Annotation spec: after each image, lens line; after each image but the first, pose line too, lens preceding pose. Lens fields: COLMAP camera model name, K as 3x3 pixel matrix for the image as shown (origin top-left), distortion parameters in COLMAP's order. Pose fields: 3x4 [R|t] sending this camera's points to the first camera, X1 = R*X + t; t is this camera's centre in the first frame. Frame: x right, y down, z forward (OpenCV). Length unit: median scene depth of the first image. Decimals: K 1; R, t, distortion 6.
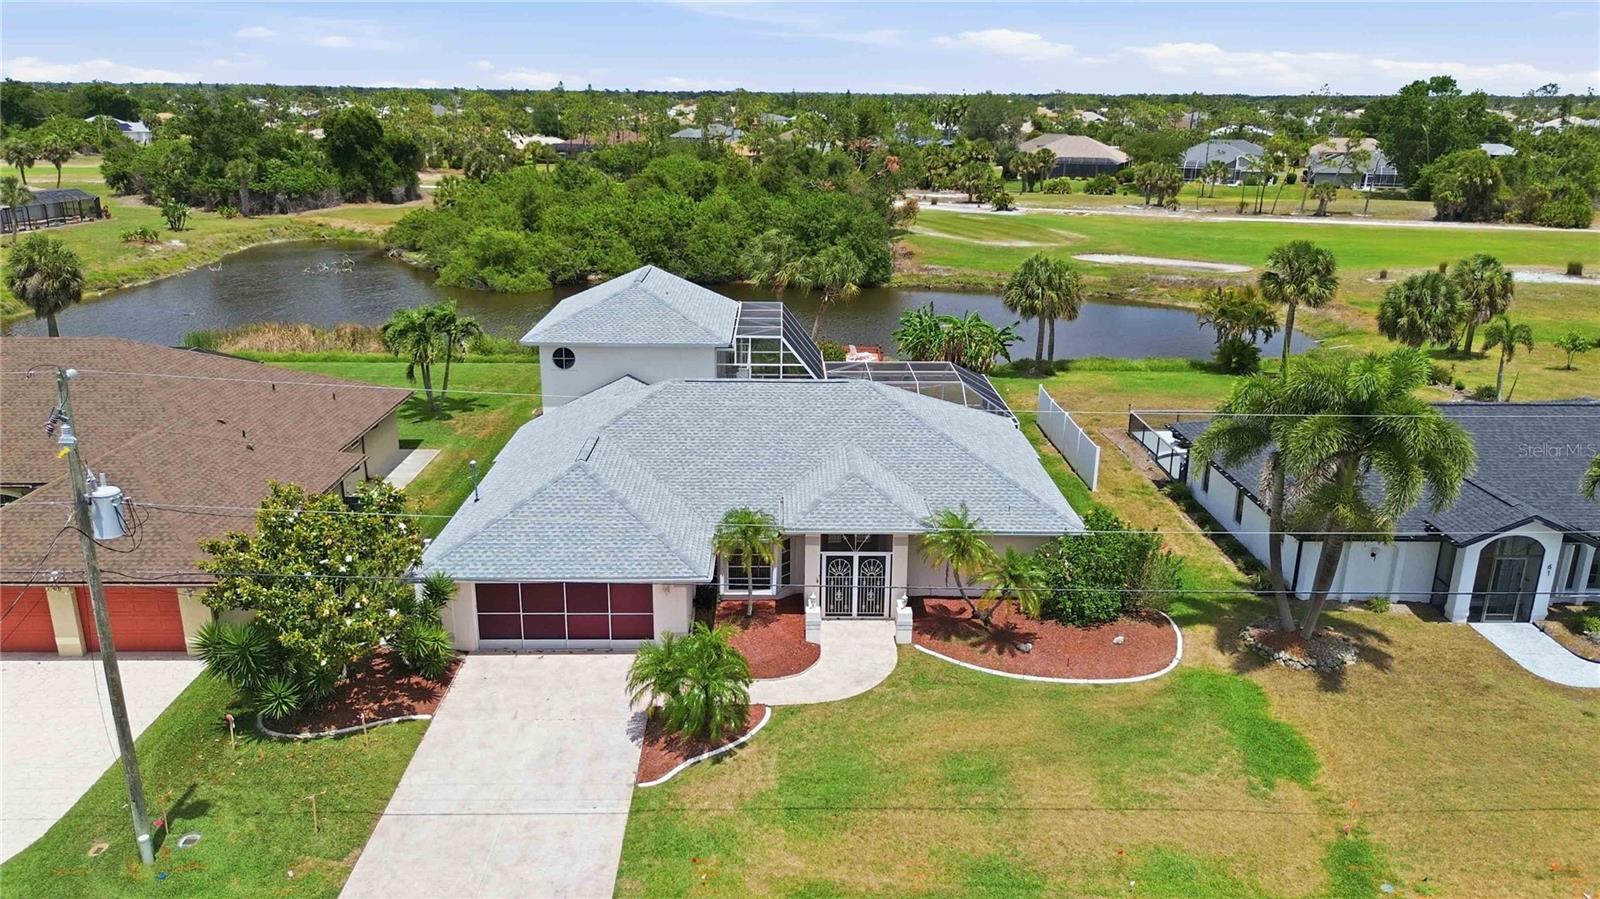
lens RADIAL K [[1142.4, 0, 803.5], [0, 1142.4, 452.8], [0, 0, 1]] dist [0.058088, -0.056029]
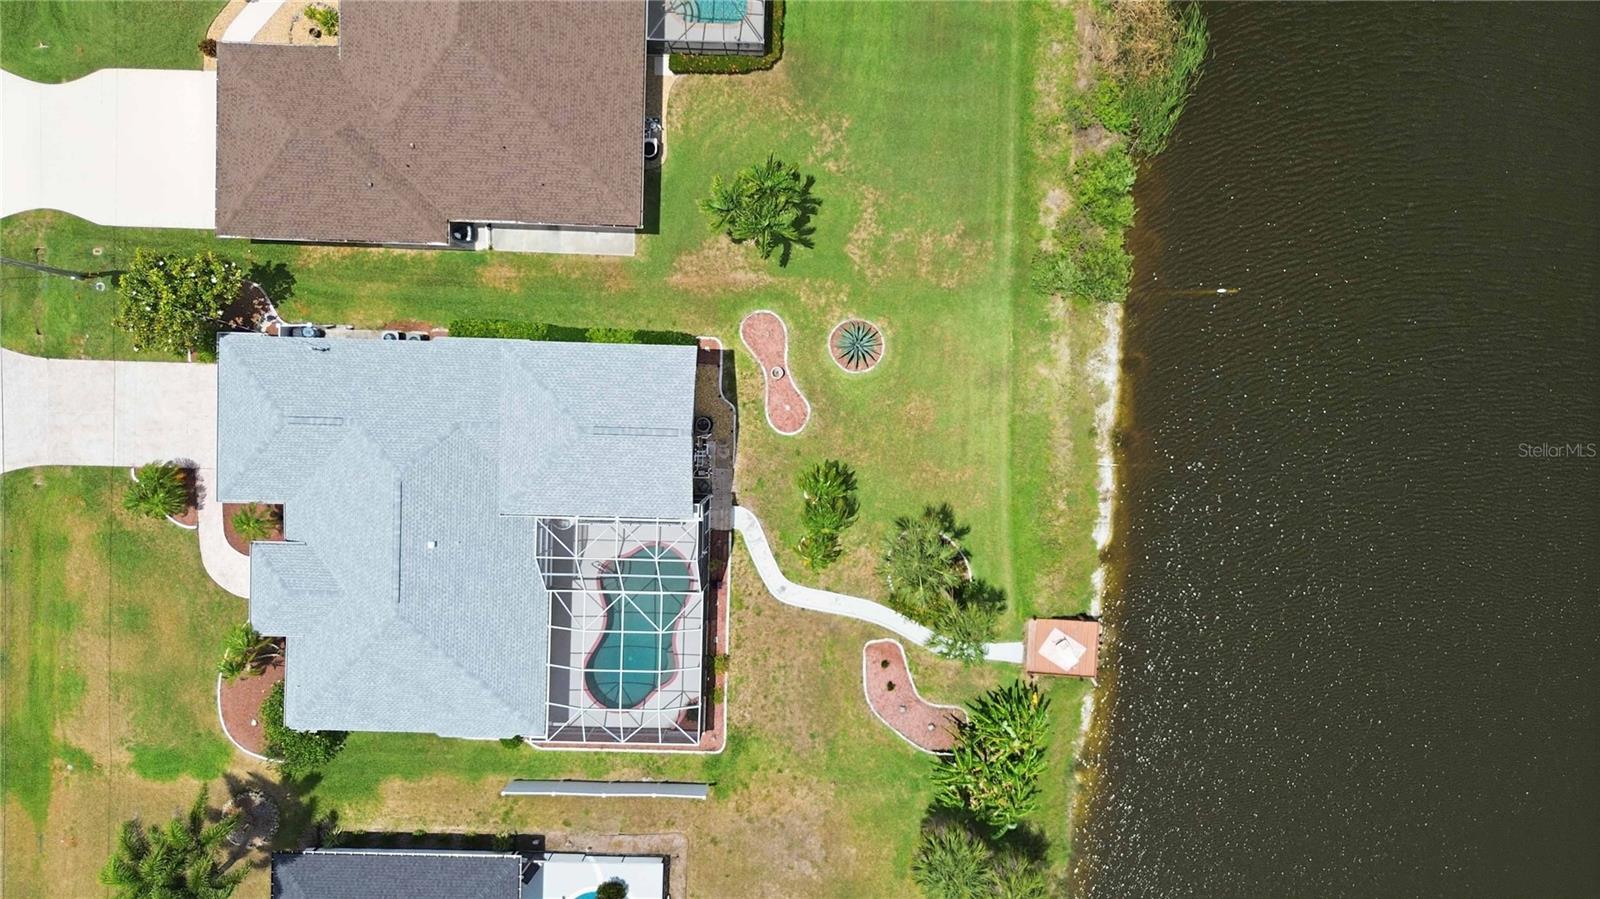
lens RADIAL K [[1142.4, 0, 801.3], [0, 1142.4, 455.3], [0, 0, 1]] dist [0.058088, -0.056029]
pose [[-0.044624, 0.998793, 0.020544, -0.101879], [-0.299684, -0.033001, 0.953467, -0.840075], [0.952994, 0.036391, 0.300795, 0.583502]]
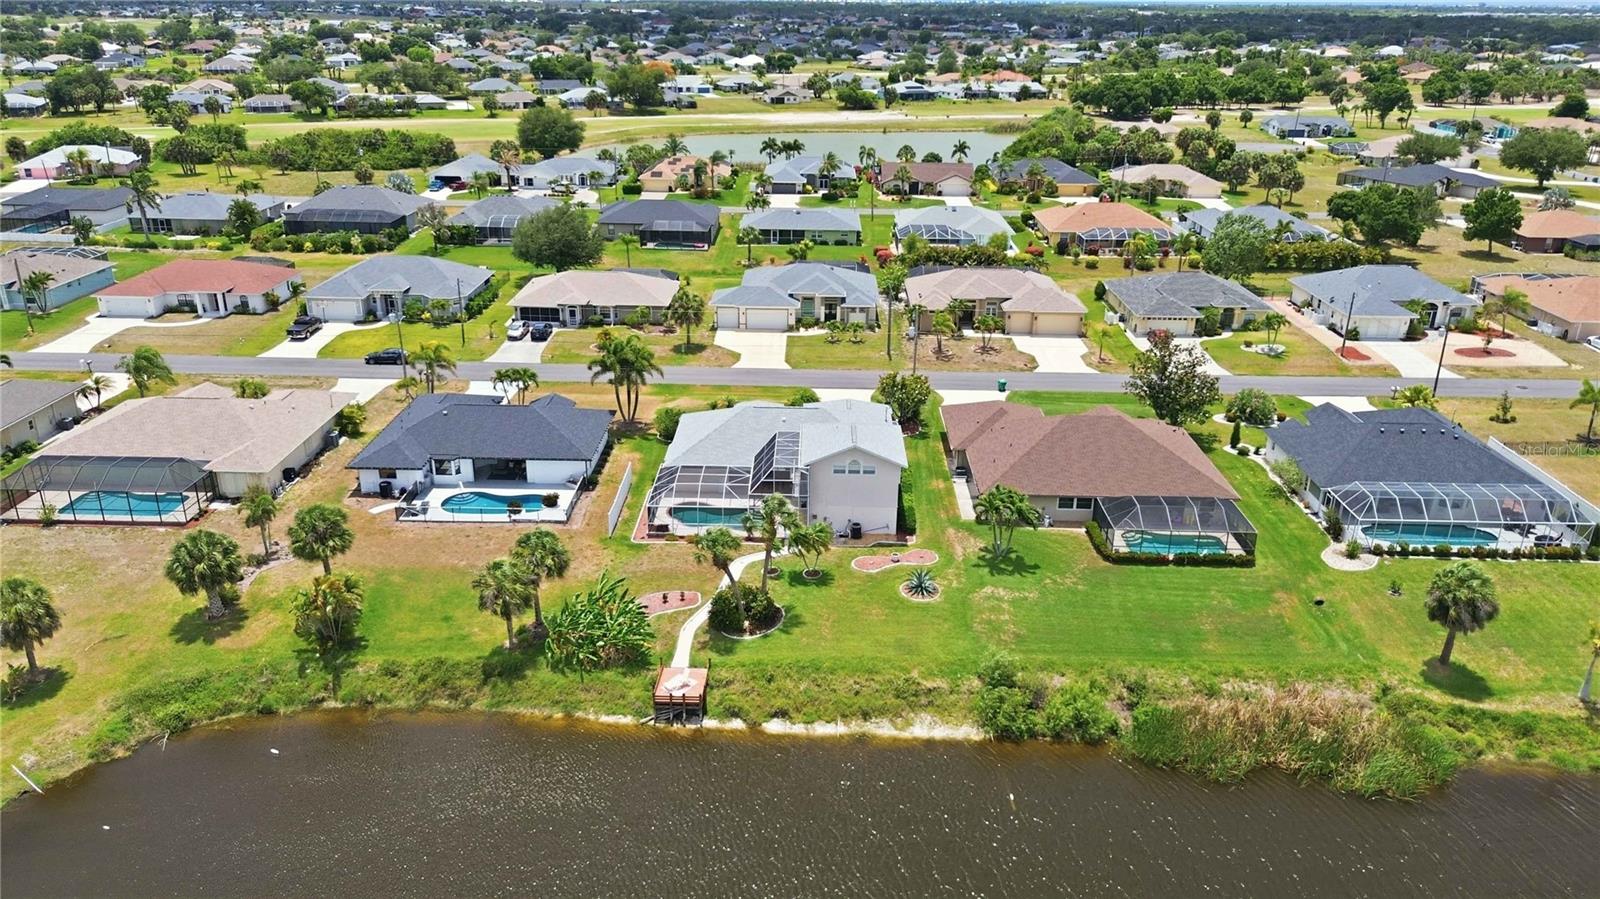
lens RADIAL K [[1142.4, 0, 796.9], [0, 1142.4, 453.7], [0, 0, 1]] dist [0.058088, -0.056029]
pose [[-0.999022, -0.034505, 0.027641, -0.071093], [-0.009072, 0.771899, 0.635681, -0.875810], [-0.043270, 0.634809, -0.771457, 1.668500]]
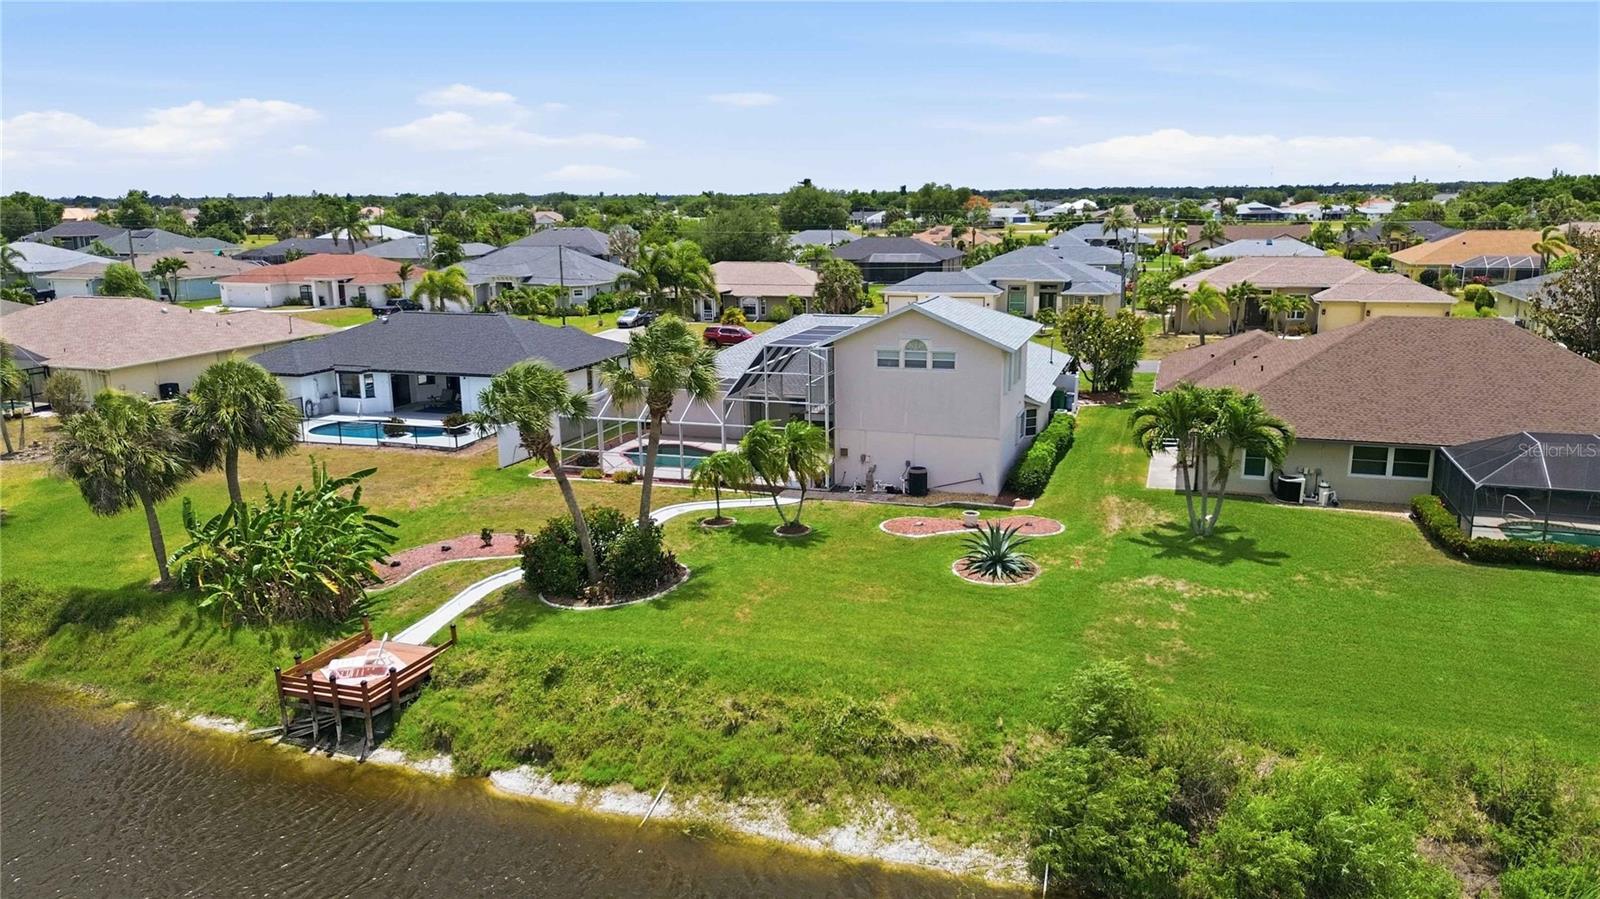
lens RADIAL K [[1142.4, 0, 796.1], [0, 1142.4, 455.3], [0, 0, 1]] dist [0.058088, -0.056029]
pose [[-0.943572, -0.074989, 0.322565, -0.246711], [0.100345, 0.863495, 0.494274, -0.364889], [-0.315598, 0.498751, -0.807245, 1.301552]]
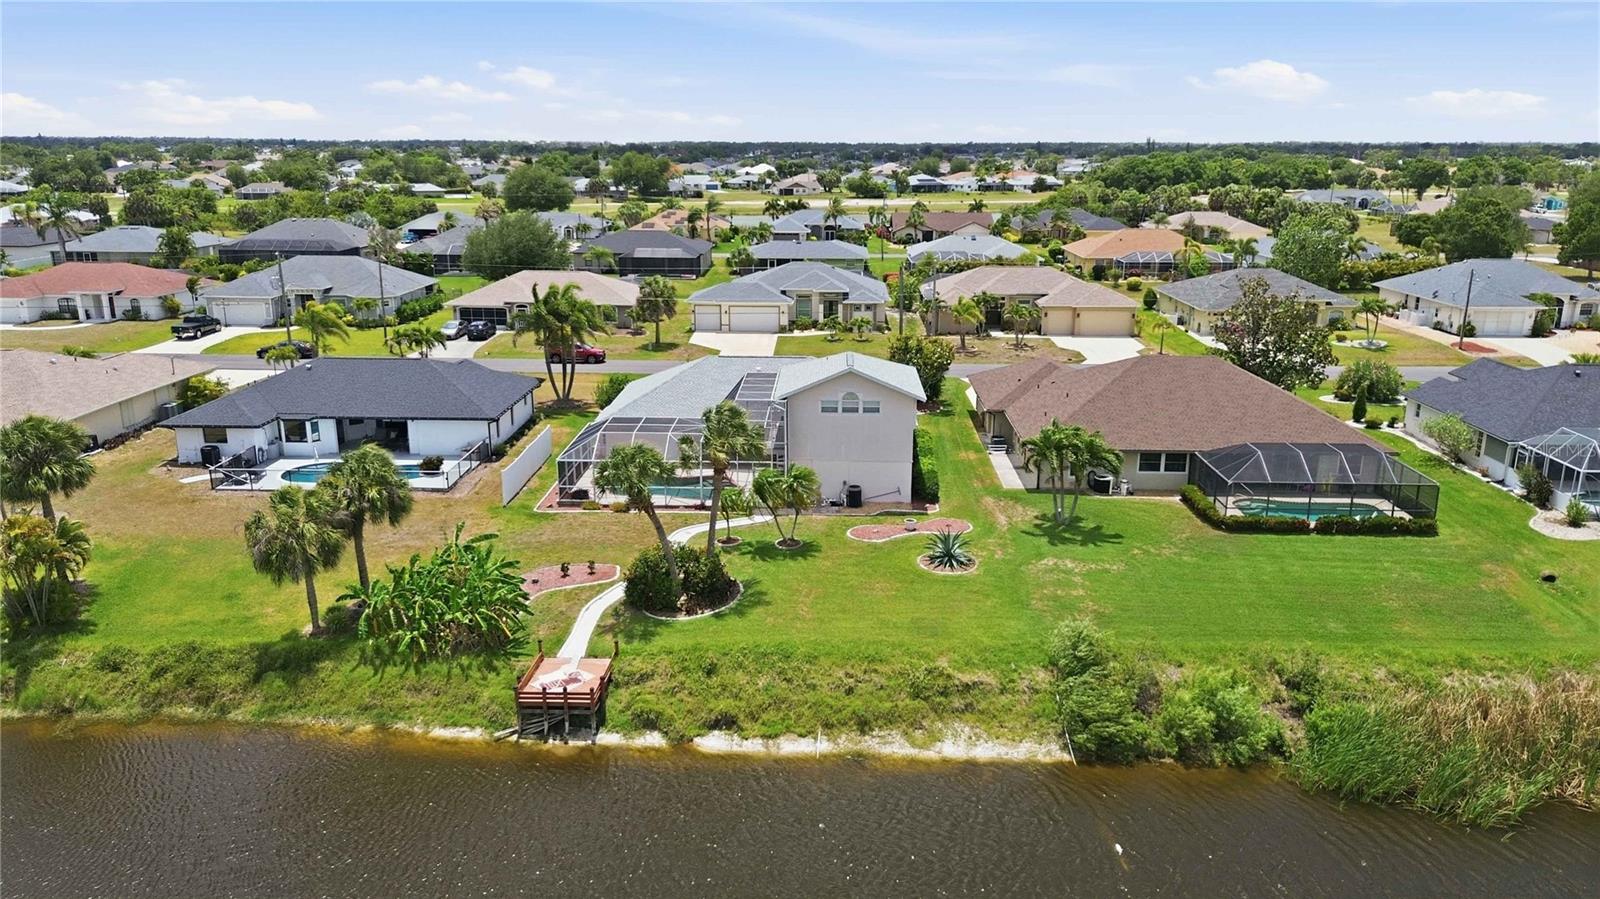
lens RADIAL K [[1142.4, 0, 798.4], [0, 1142.4, 457.2], [0, 0, 1]] dist [0.058088, -0.056029]
pose [[-0.998646, -0.026862, 0.044546, -0.099340], [0.001807, 0.837919, 0.545792, -0.526001], [-0.051987, 0.545133, -0.836736, 1.479522]]
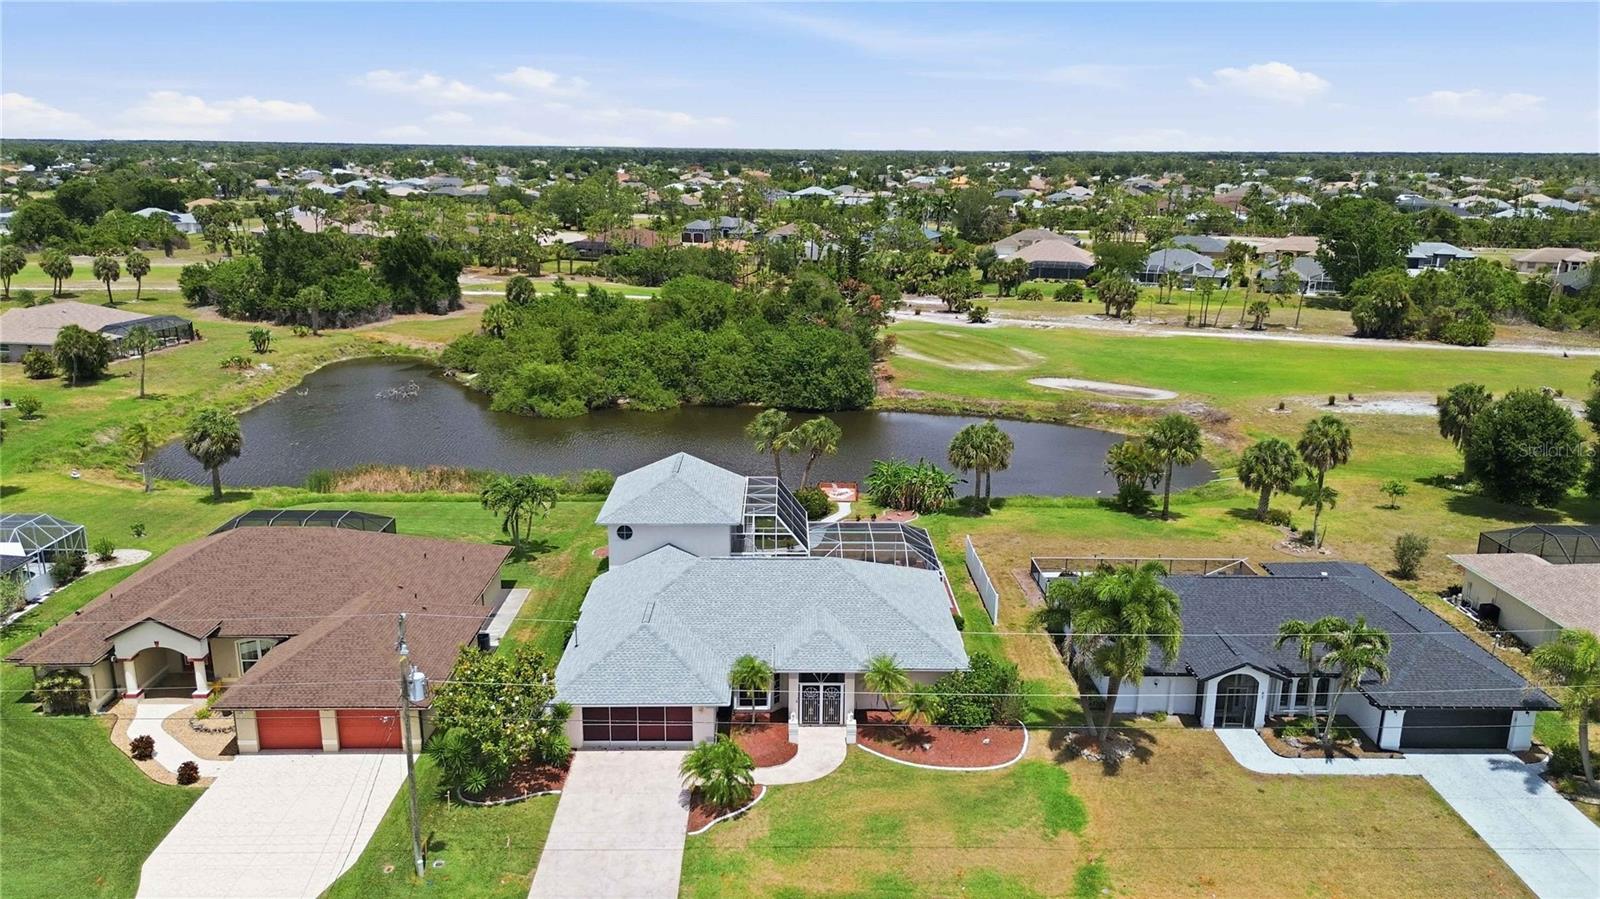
lens RADIAL K [[1142.4, 0, 804.6], [0, 1142.4, 452.1], [0, 0, 1]] dist [0.058088, -0.056029]
pose [[0.999997, 0.000882, -0.002292, 0.012670], [-0.000980, 0.999069, -0.043130, -0.077446], [0.002252, 0.043133, 0.999067, -0.277965]]
